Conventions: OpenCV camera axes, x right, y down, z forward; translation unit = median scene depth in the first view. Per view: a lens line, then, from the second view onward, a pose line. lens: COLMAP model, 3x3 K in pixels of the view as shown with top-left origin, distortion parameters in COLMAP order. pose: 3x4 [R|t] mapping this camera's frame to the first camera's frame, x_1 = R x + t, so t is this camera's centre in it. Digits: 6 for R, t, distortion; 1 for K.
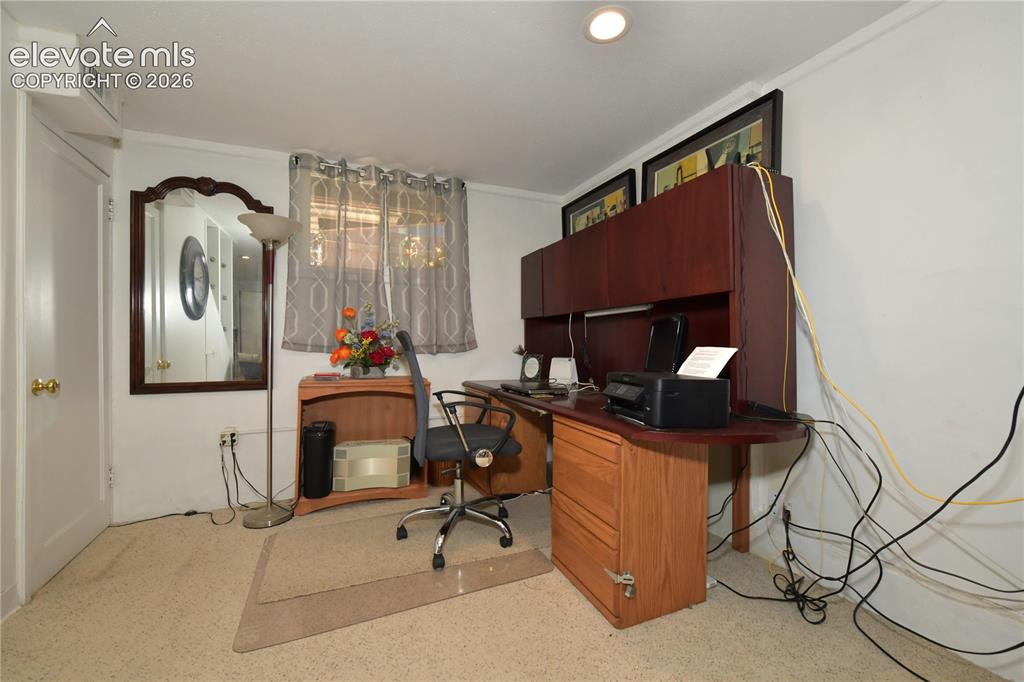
lens RADIAL K [[407.7, 0, 511.0], [0, 407.7, 336.9], [0, 0, 1]] dist [-0.008483, -0.001103]
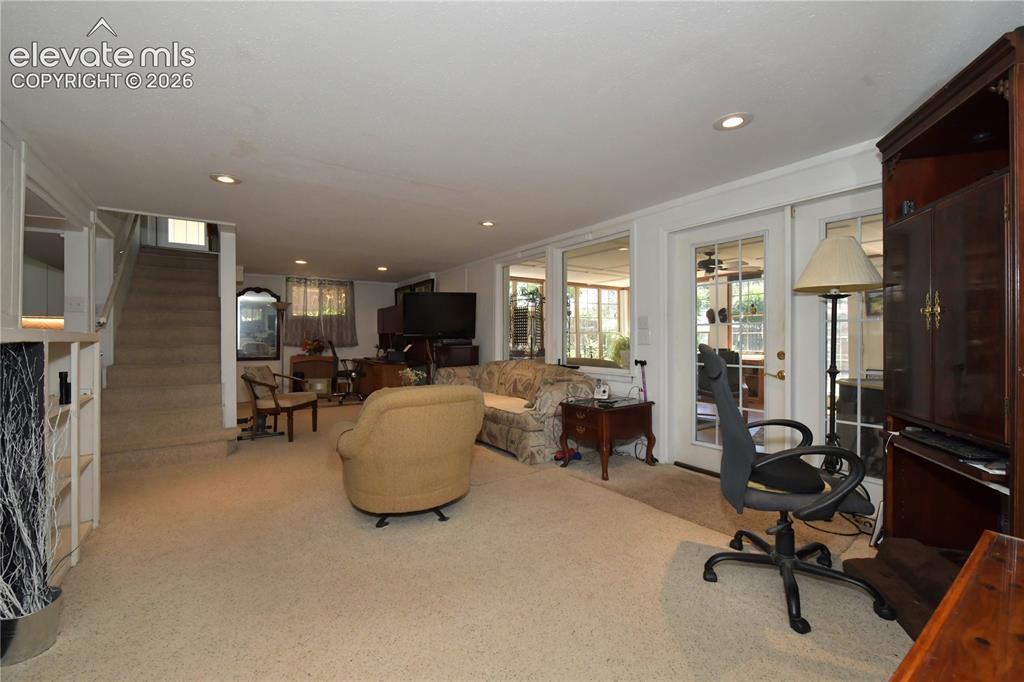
lens RADIAL K [[422.6, 0, 510.7], [0, 422.6, 339.6], [0, 0, 1]] dist [-0.003393, -0.000301]
pose [[0.983695, -0.003324, 0.179812, 0.462263], [0.002009, 0.999970, 0.007490, -0.032634], [-0.179832, -0.007006, 0.983672, -2.164942]]
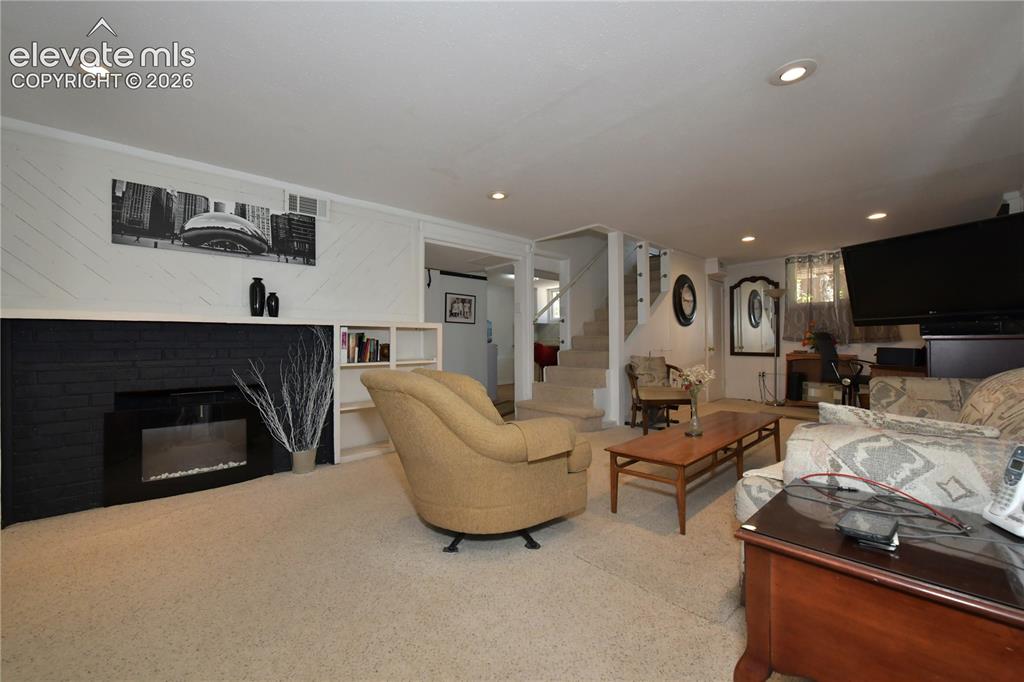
lens RADIAL K [[407.7, 0, 509.1], [0, 407.7, 341.4], [0, 0, 1]] dist [-0.008483, -0.001103]
pose [[0.310376, -0.001715, -0.950612, 1.211938], [0.005707, 0.999984, 0.000059, 0.026723], [0.950597, -0.005444, 0.310381, -1.279035]]
